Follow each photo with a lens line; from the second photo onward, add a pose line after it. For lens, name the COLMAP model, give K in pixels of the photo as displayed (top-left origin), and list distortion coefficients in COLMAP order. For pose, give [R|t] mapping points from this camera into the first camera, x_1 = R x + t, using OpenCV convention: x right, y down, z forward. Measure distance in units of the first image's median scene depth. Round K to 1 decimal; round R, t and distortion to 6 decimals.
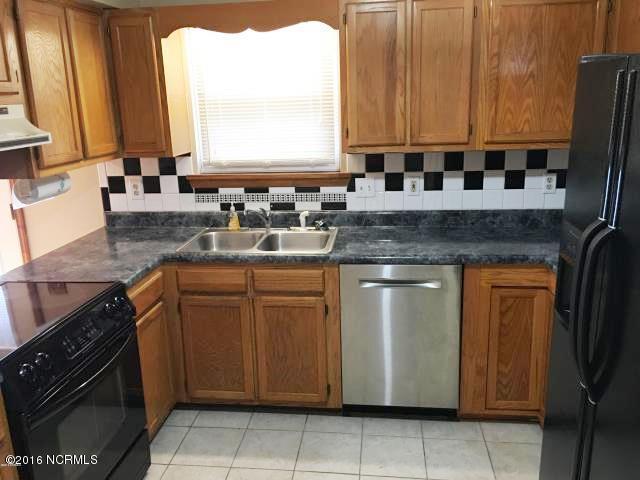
lens RADIAL K [[541.9, 0, 319.1], [0, 541.9, 238.3], [0, 0, 1]] dist [0.043117, -0.030798]
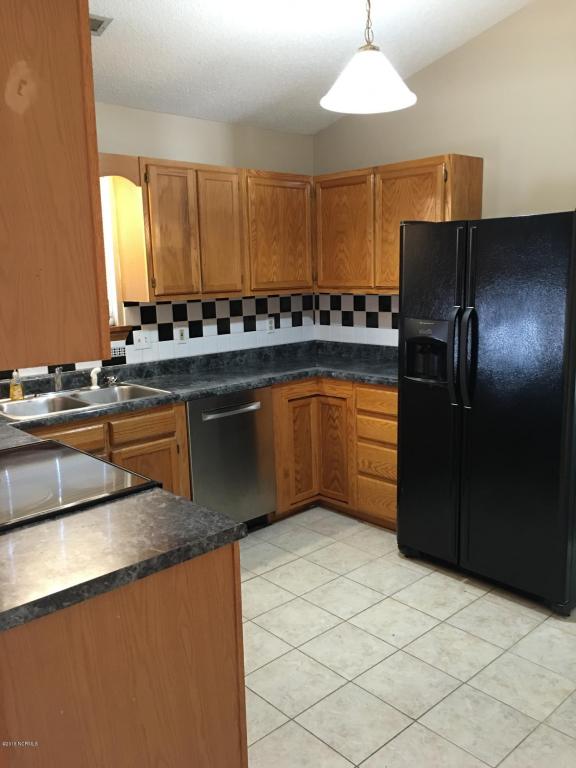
lens RADIAL K [[650.3, 0, 285.1], [0, 650.3, 386.5], [0, 0, 1]] dist [0.043117, -0.030798]
pose [[0.650273, -0.120227, 0.750127, -0.682685], [0.195810, 0.980561, -0.012585, 0.062183], [-0.734032, 0.155066, 0.661175, 0.005854]]
